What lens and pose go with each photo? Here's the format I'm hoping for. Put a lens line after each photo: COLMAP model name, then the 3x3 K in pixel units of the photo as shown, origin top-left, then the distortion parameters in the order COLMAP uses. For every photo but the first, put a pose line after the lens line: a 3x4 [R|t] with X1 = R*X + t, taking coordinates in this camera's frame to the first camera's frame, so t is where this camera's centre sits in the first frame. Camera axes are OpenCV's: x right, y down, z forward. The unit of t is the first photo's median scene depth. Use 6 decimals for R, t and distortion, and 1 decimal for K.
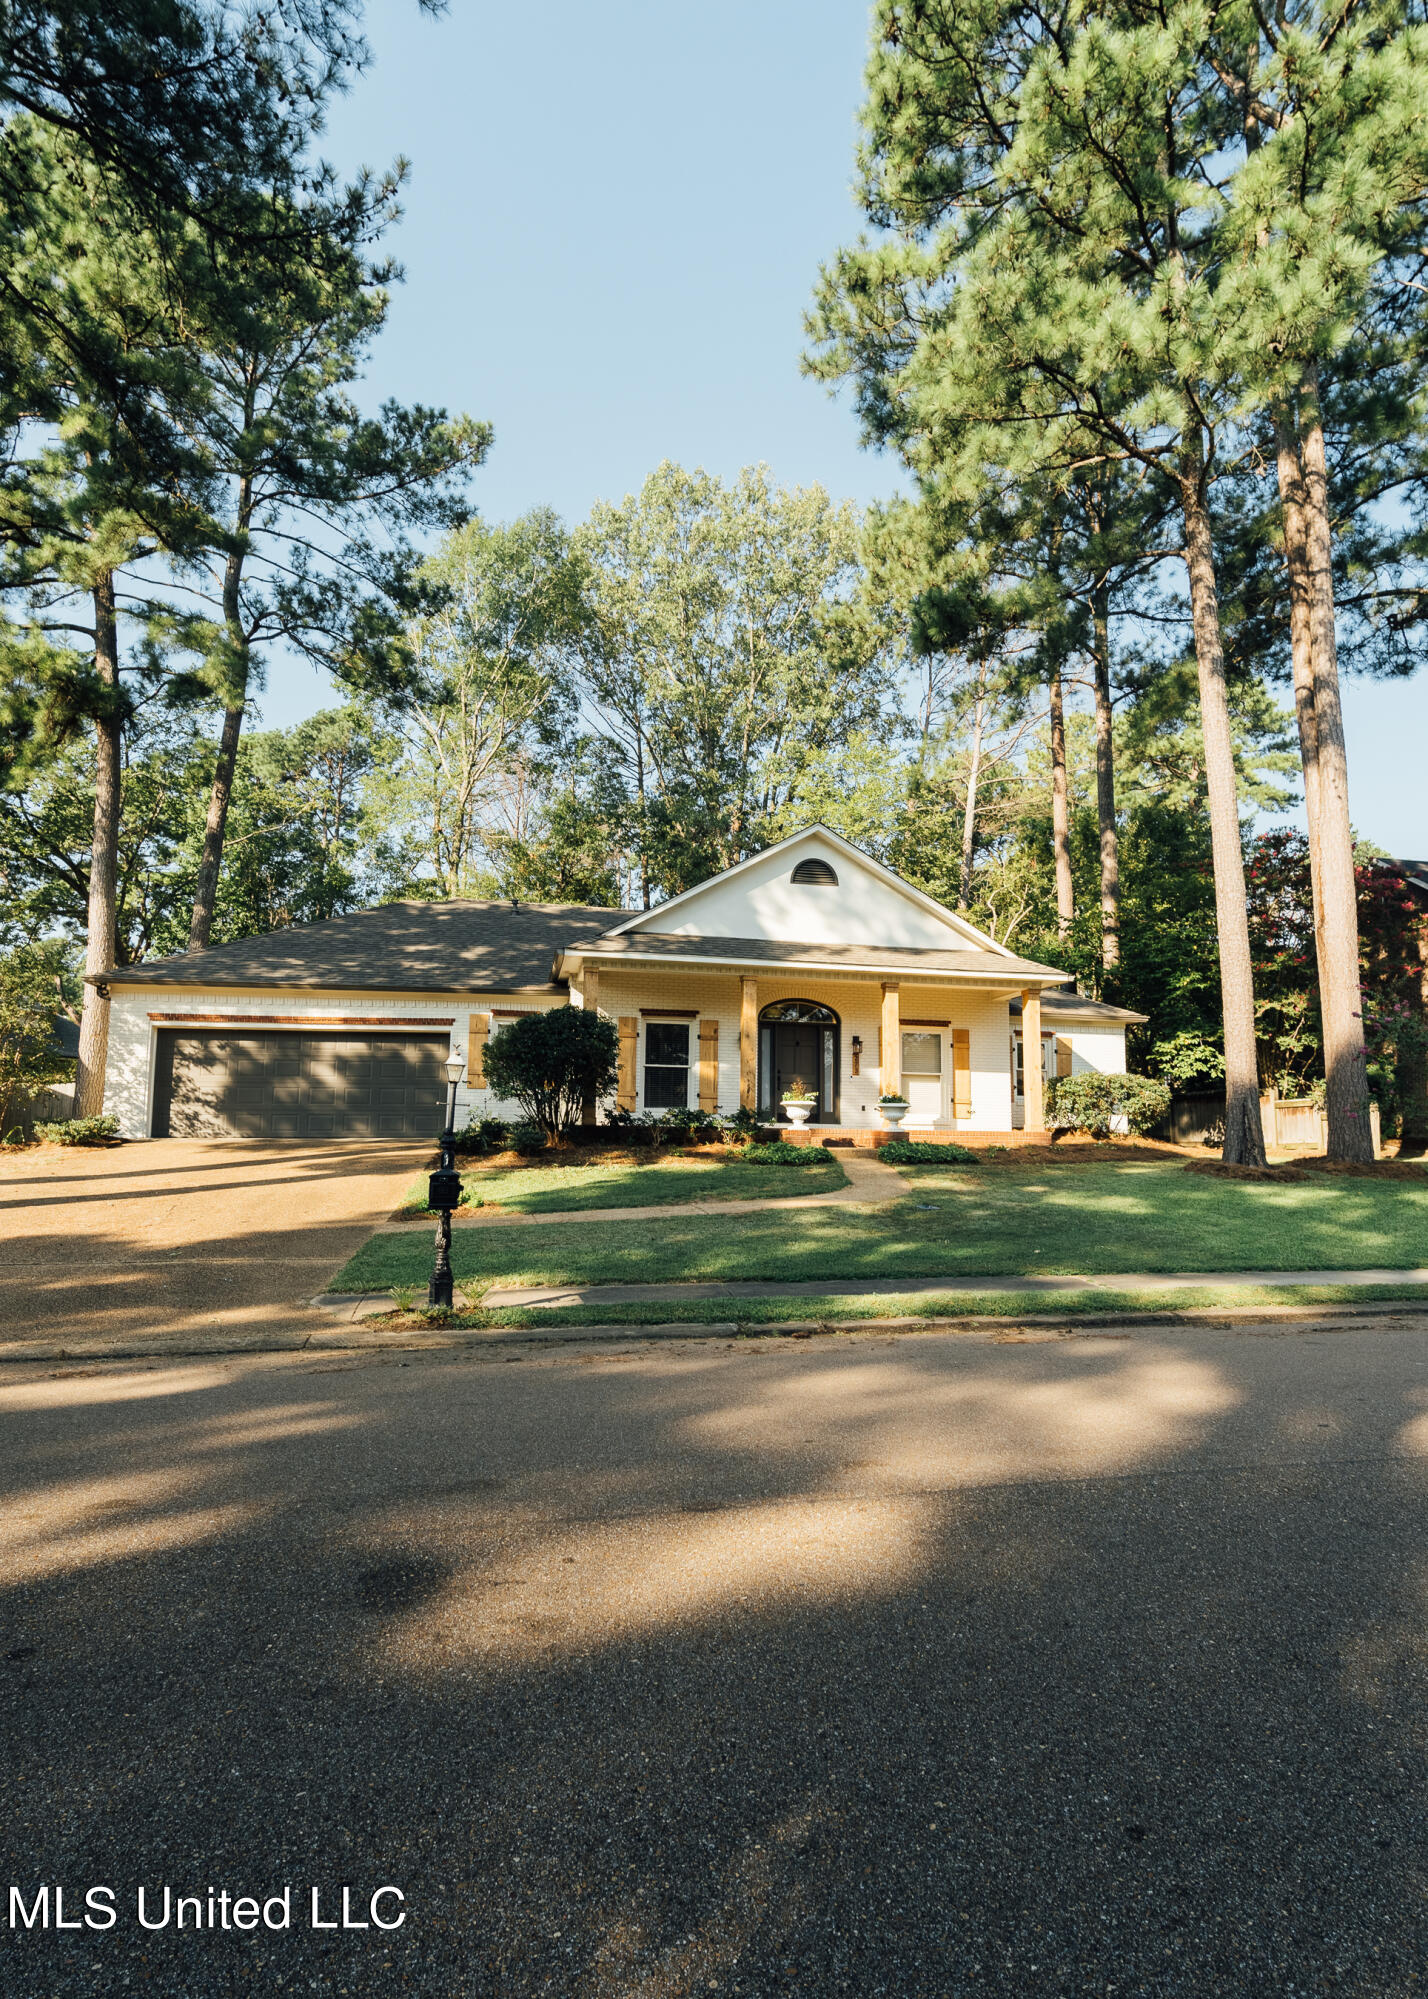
lens RADIAL K [[1029.5, 0, 720.8], [0, 1029.5, 1011.5], [0, 0, 1]] dist [0.006846, -0.002880]
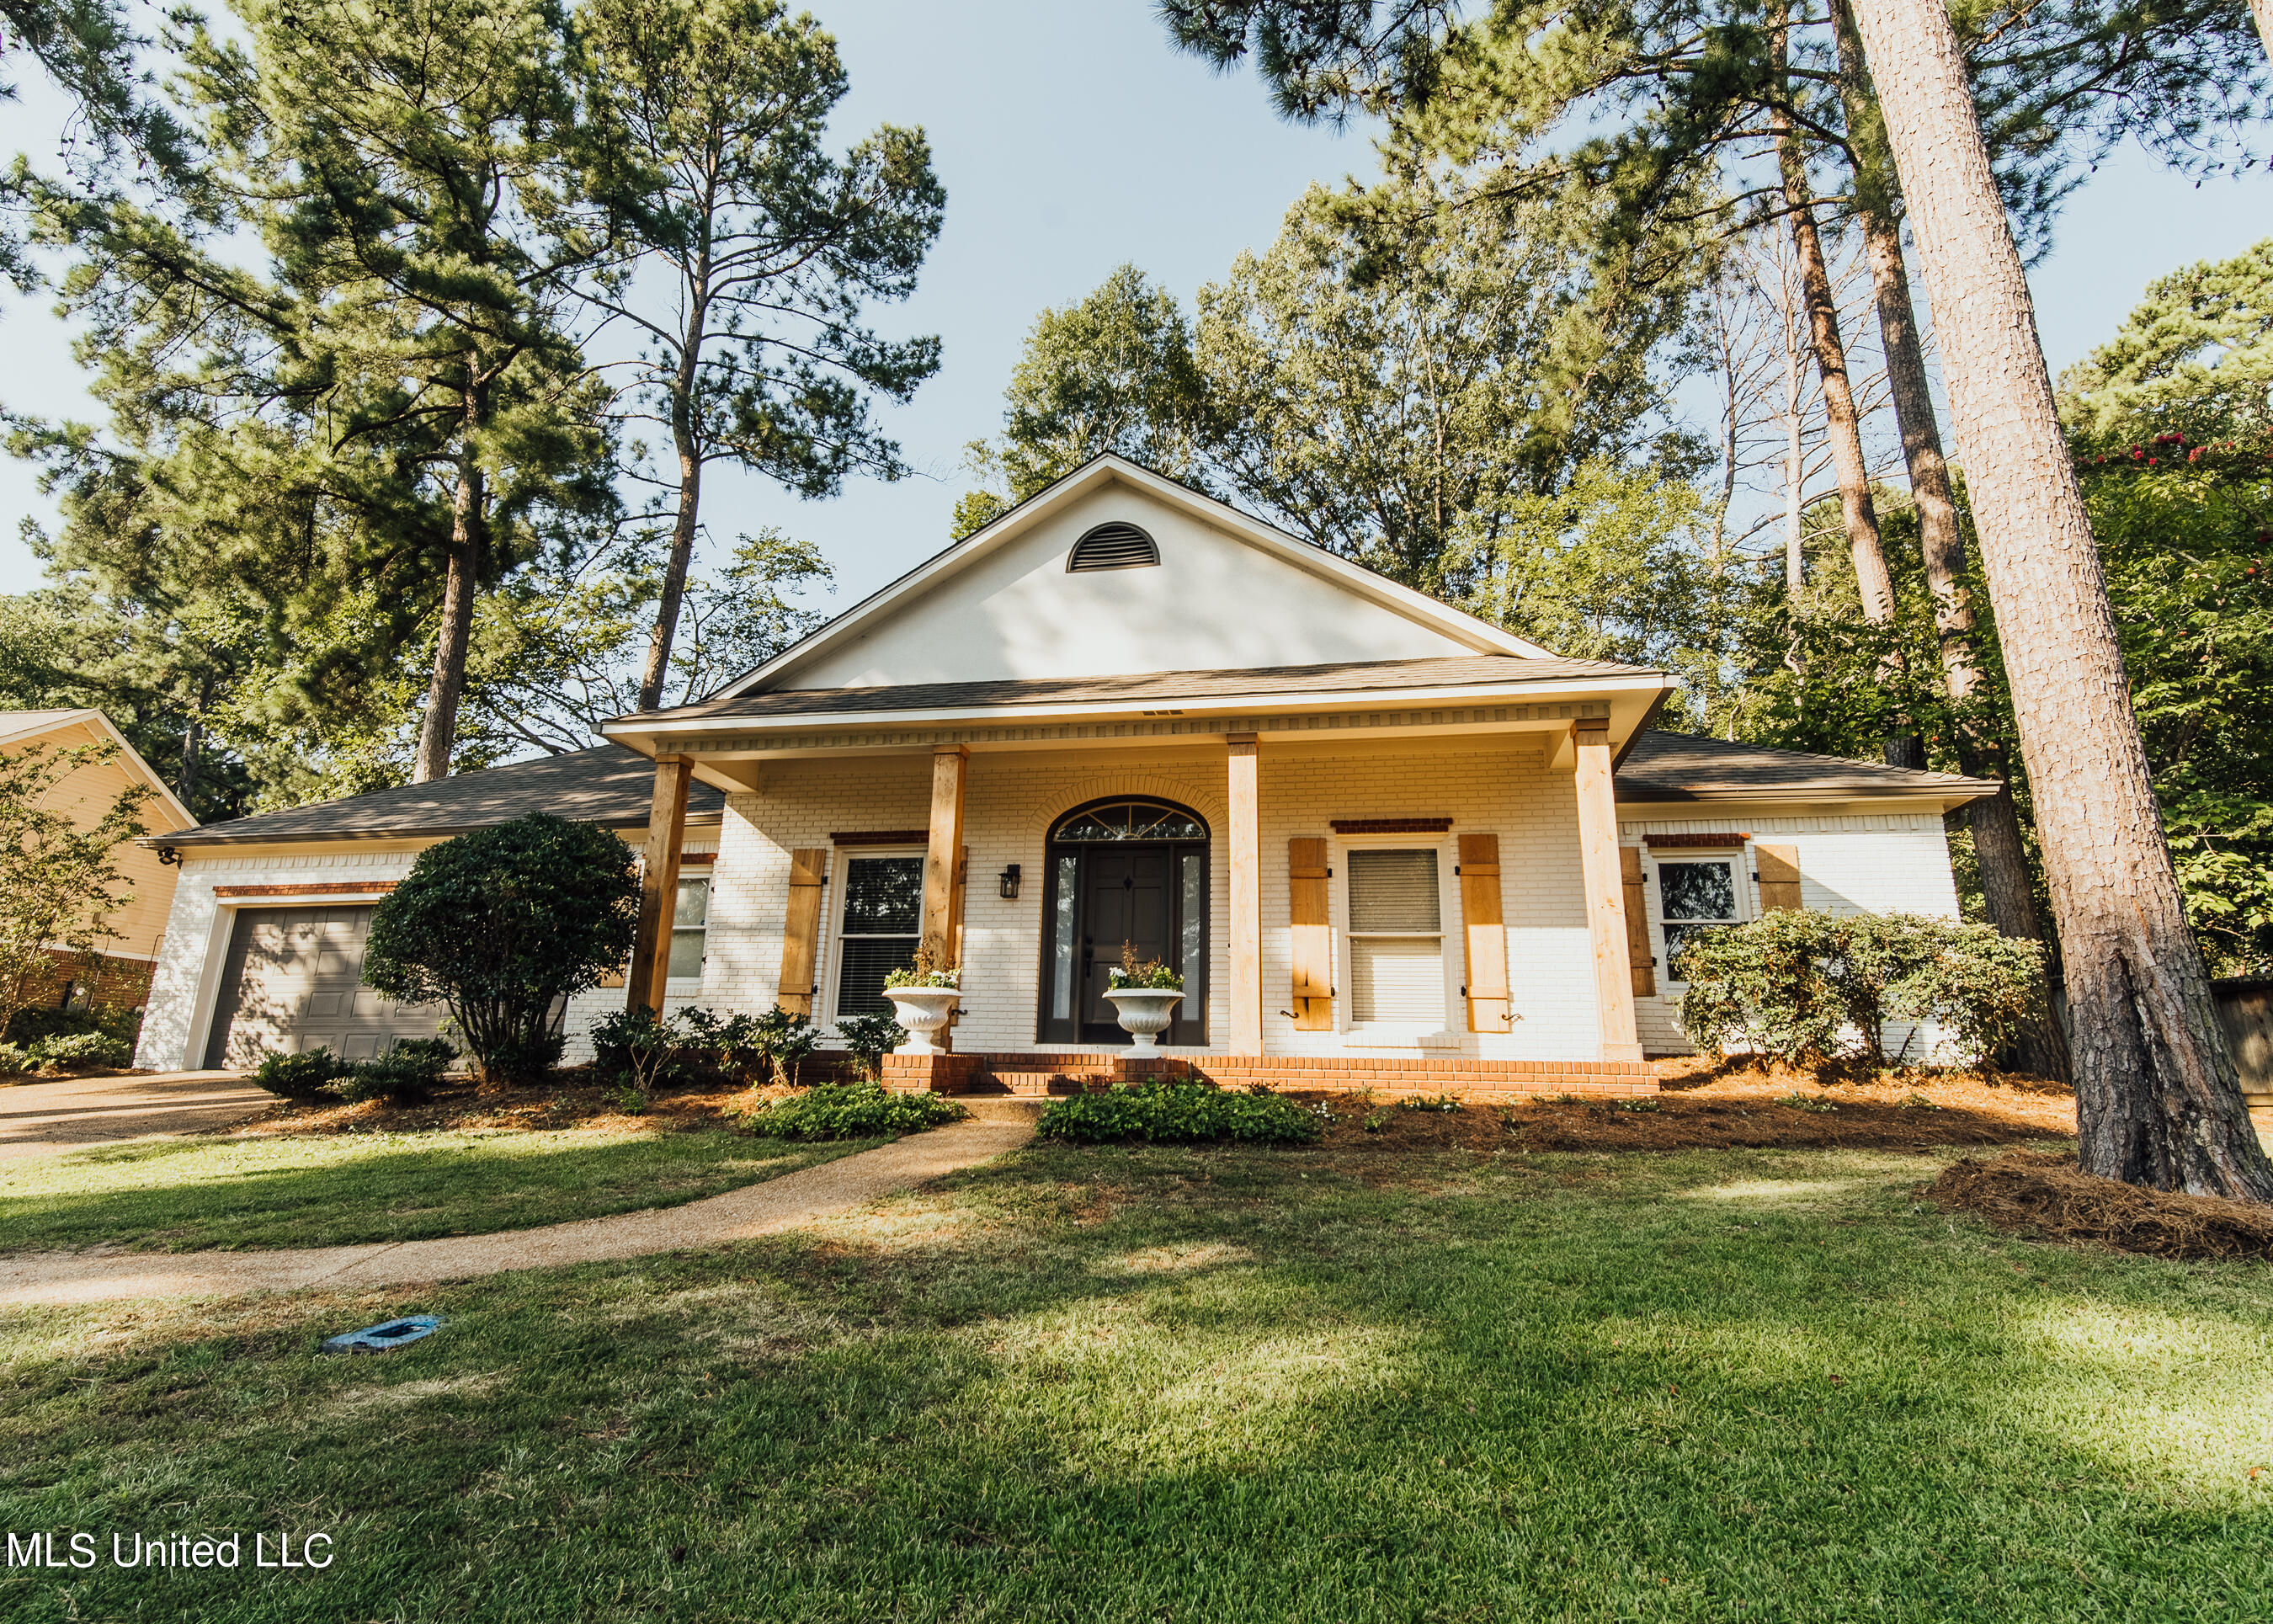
lens RADIAL K [[1170.6, 0, 1138.2], [0, 1170.6, 733.8], [0, 0, 1]] dist [0.006846, -0.002880]
pose [[0.915400, -0.109563, -0.387349, 0.310164], [0.044761, 0.983985, -0.172542, 0.058296], [0.400049, 0.140607, 0.905644, 0.467469]]
